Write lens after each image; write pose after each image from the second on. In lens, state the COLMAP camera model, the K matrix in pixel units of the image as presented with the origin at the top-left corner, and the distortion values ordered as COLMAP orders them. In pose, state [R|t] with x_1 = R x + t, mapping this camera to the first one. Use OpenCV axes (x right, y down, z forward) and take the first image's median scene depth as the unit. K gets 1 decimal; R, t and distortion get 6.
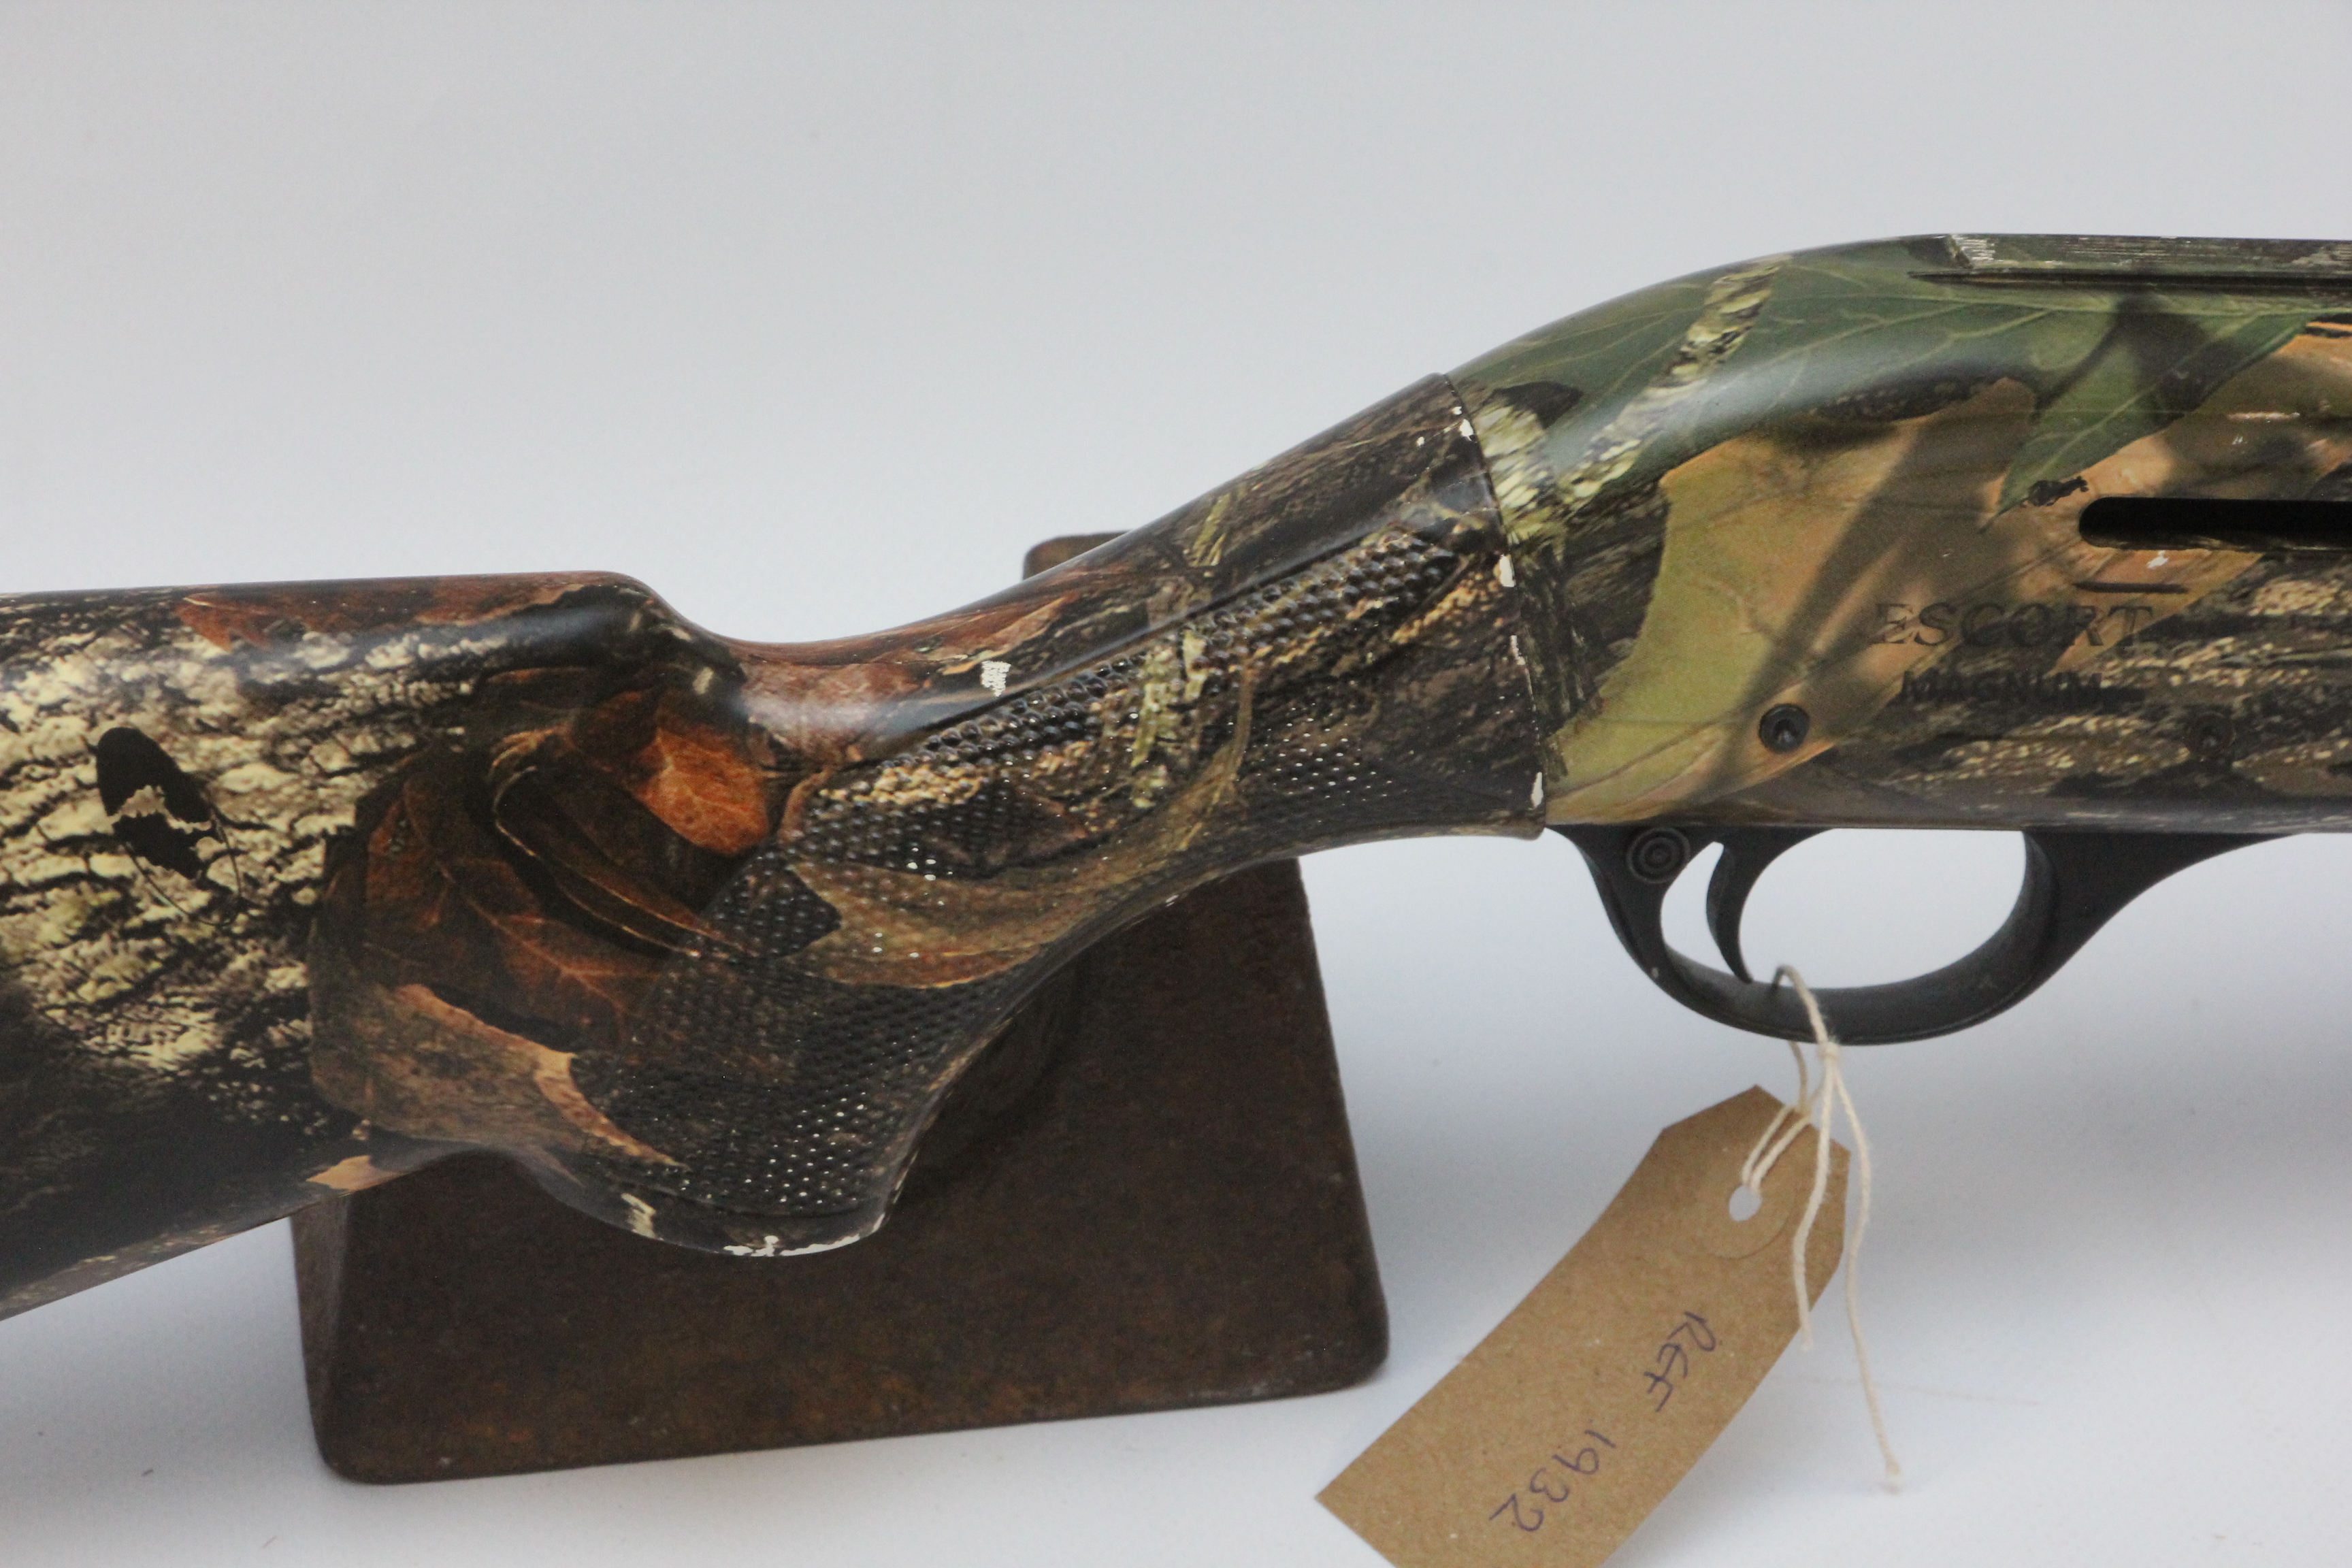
lens RADIAL K [[9053.9, 0, 1159.8], [0, 9053.9, 794.8], [0, 0, 1]] dist [0.659724, 0.000000]
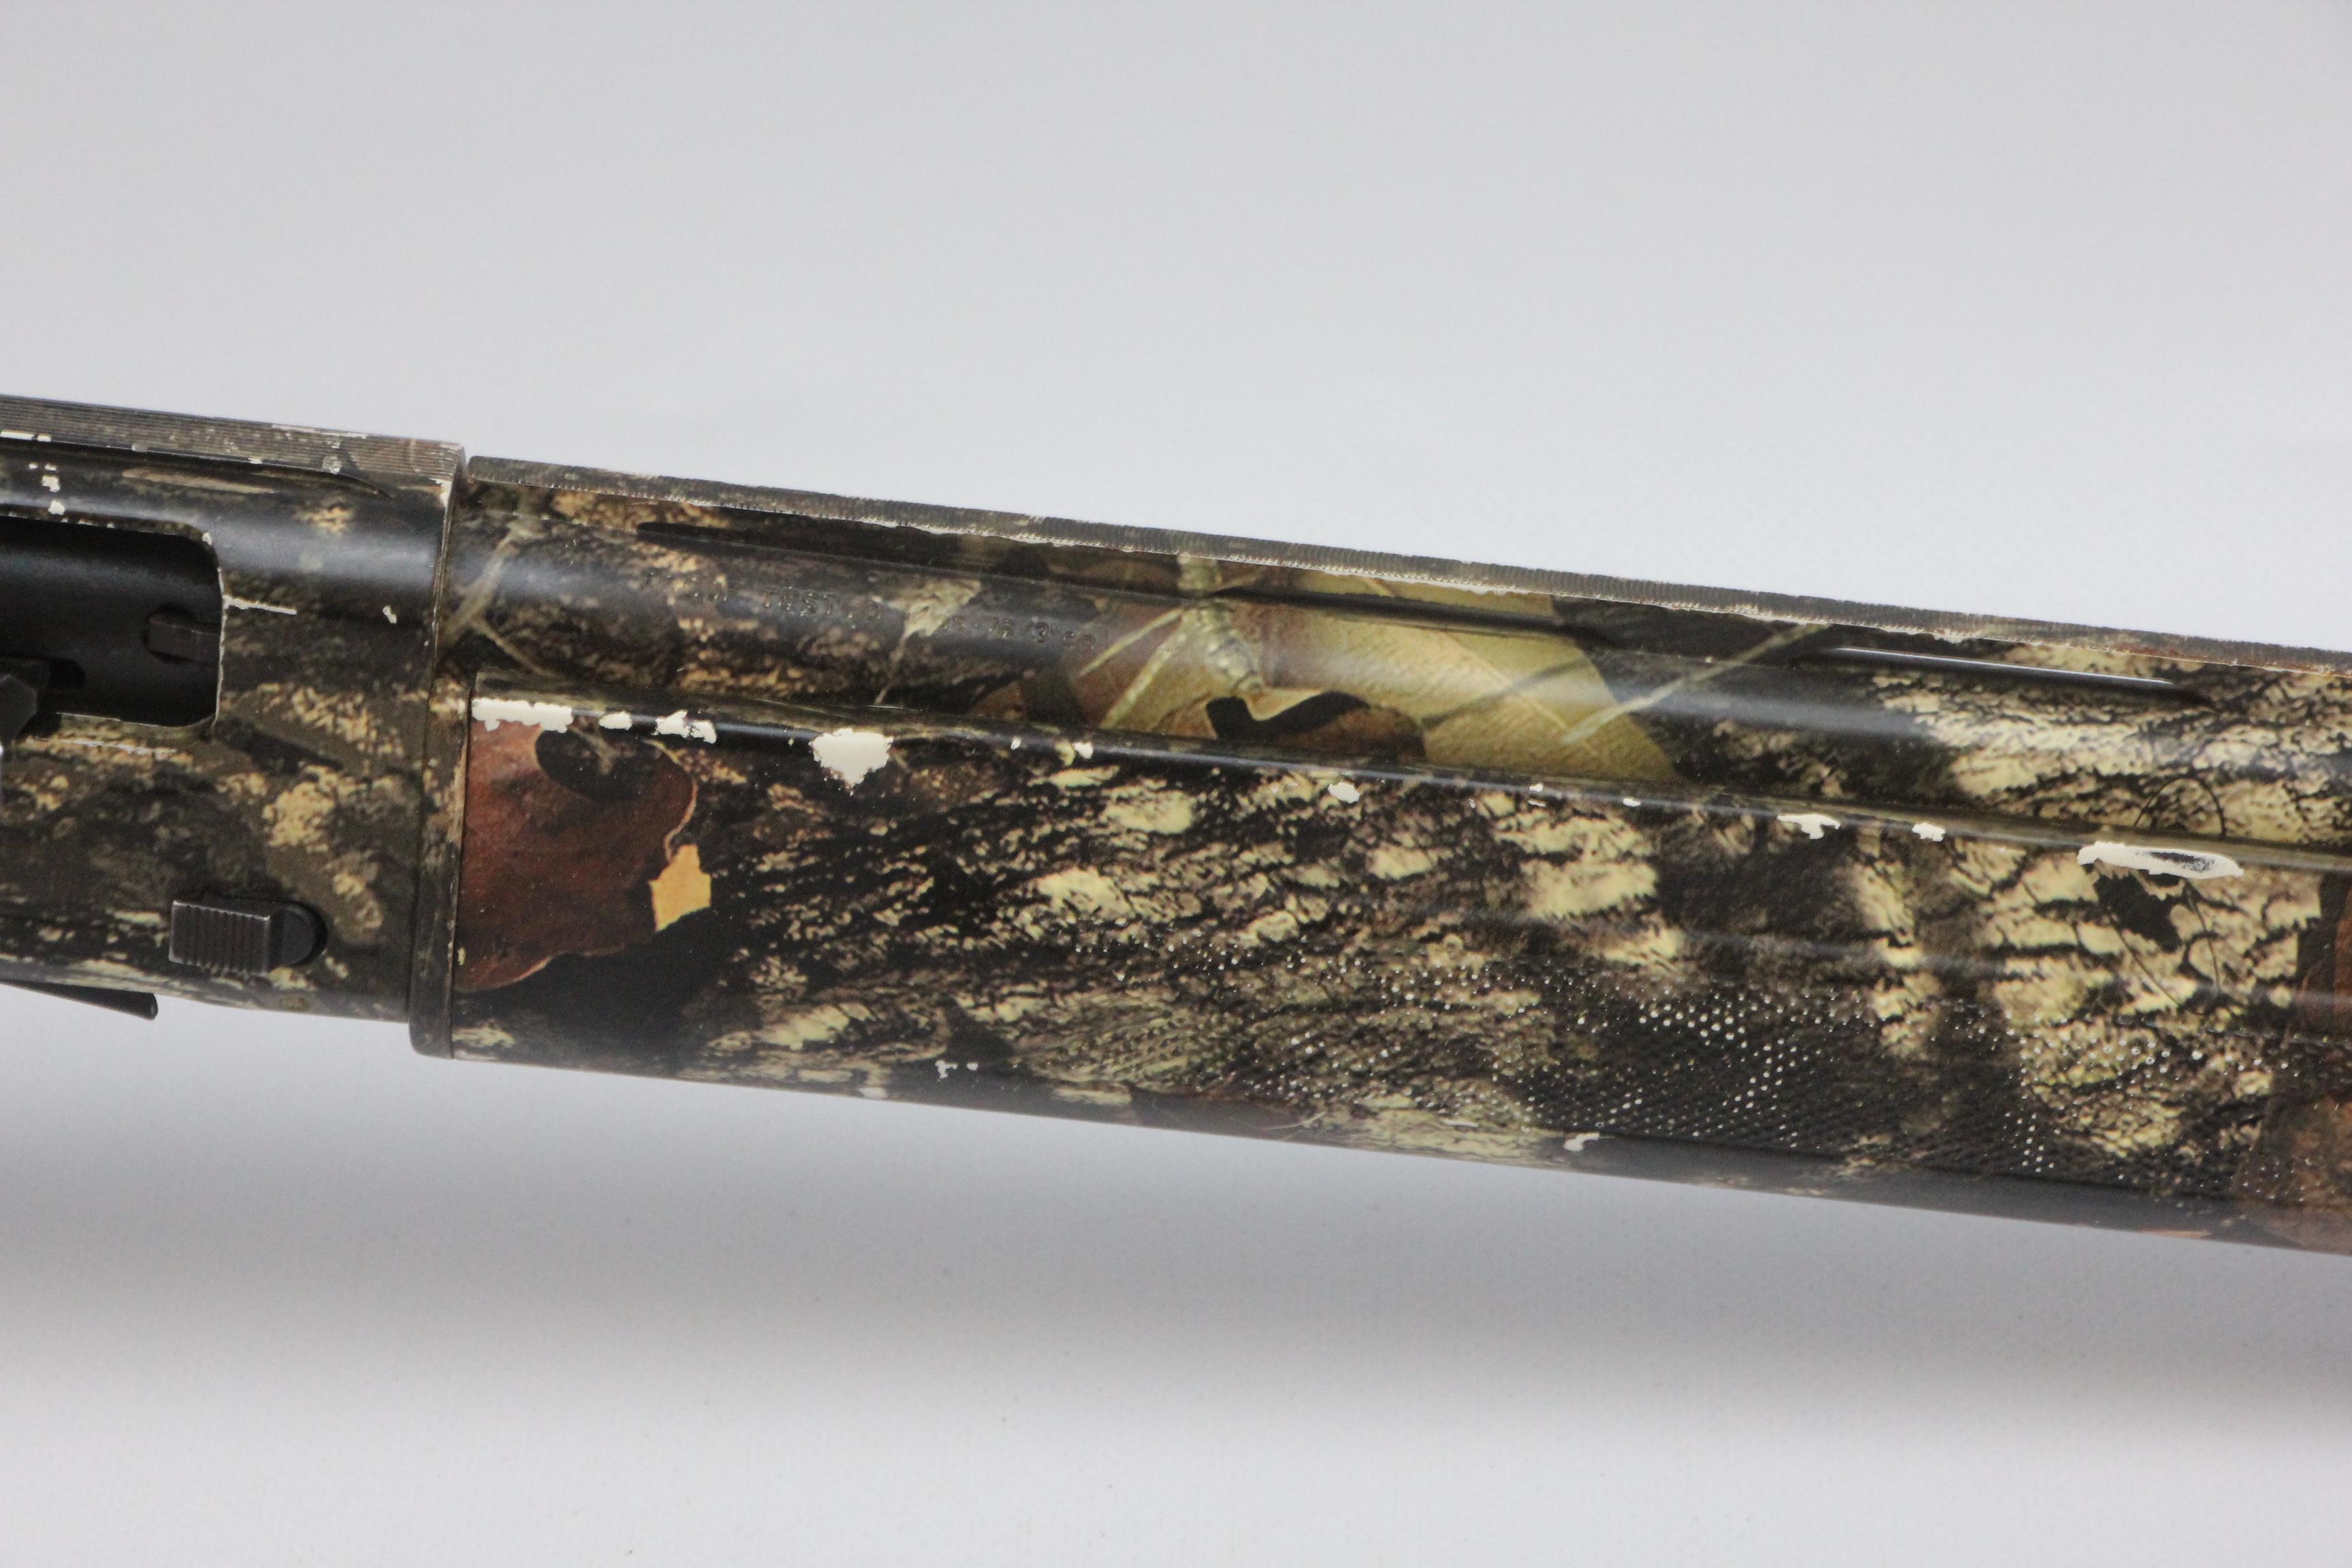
lens RADIAL K [[9053.9, 0, 1179.0], [0, 9053.9, 798.2], [0, 0, 1]] dist [0.659724, 0.000000]
pose [[0.967748, 0.086974, -0.236431, 0.562104], [-0.088732, 0.996050, 0.003216, -0.030622], [0.235777, 0.017867, 0.971643, 0.068582]]
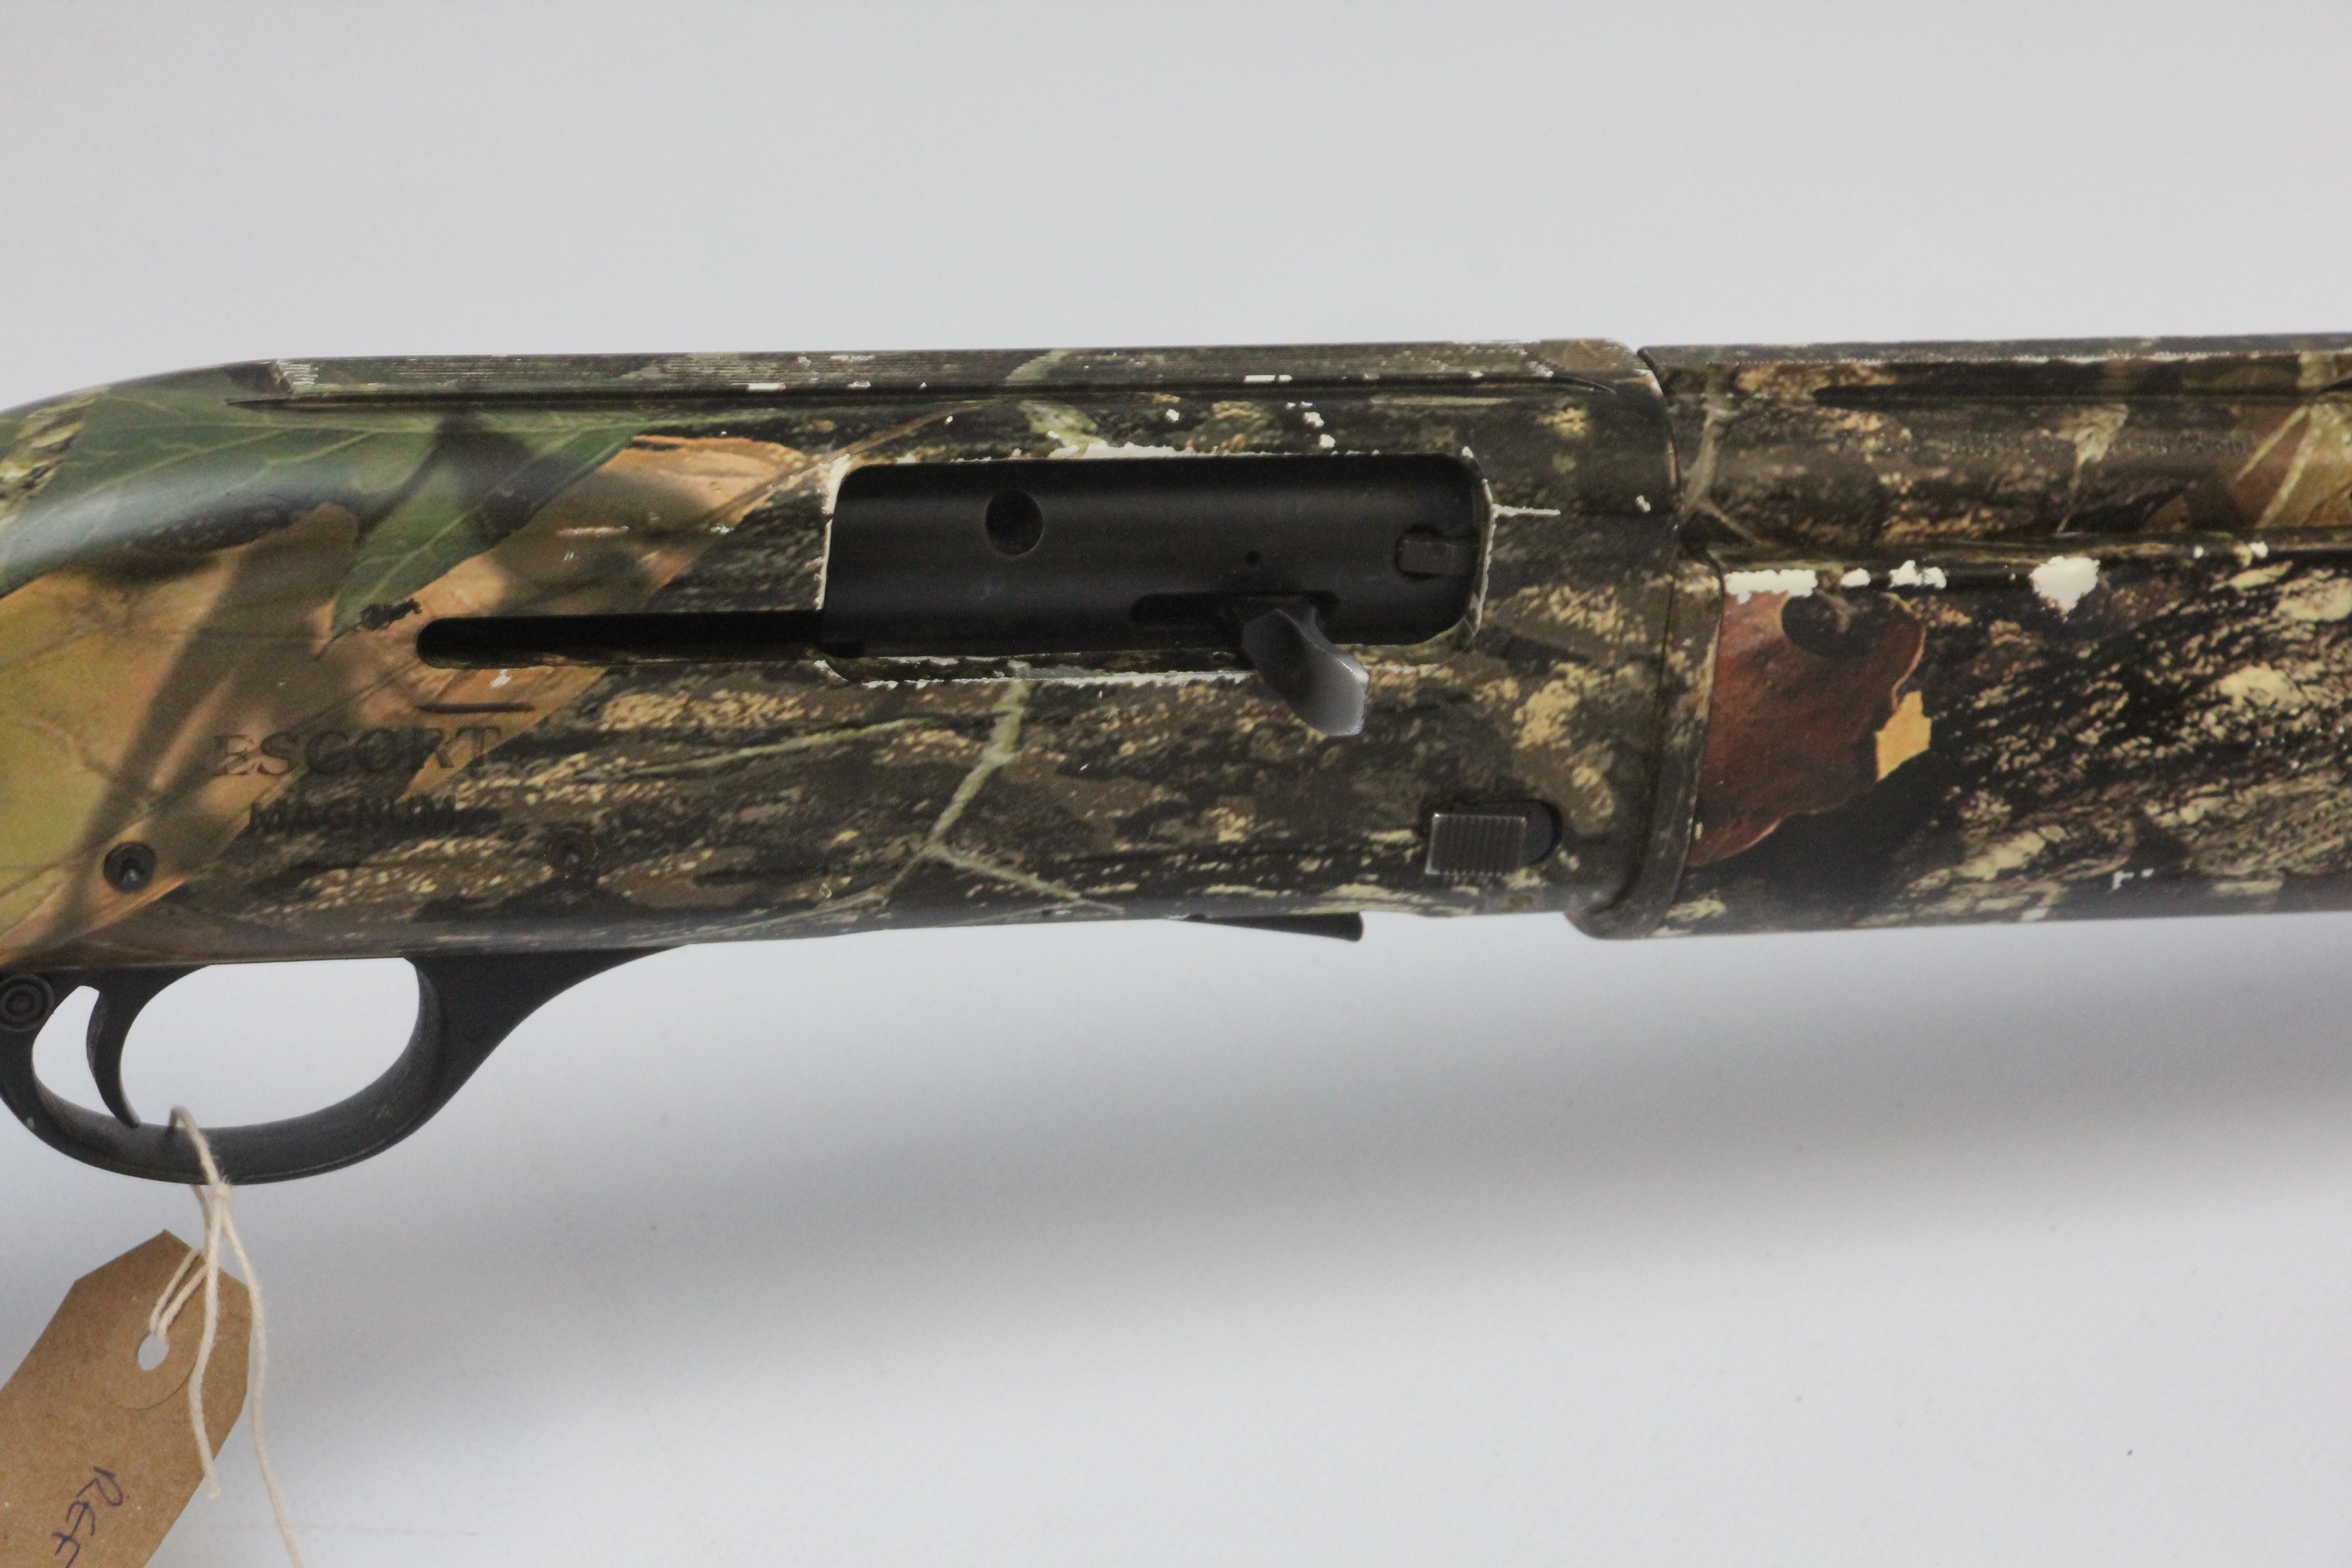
lens RADIAL K [[9053.9, 0, 1183.5], [0, 9053.9, 775.3], [0, 0, 1]] dist [0.659724, 0.000000]
pose [[0.994273, -0.050252, 0.094321, 0.089129], [0.051762, 0.998566, -0.013634, 0.002124], [-0.093501, 0.018439, 0.995448, 0.006110]]
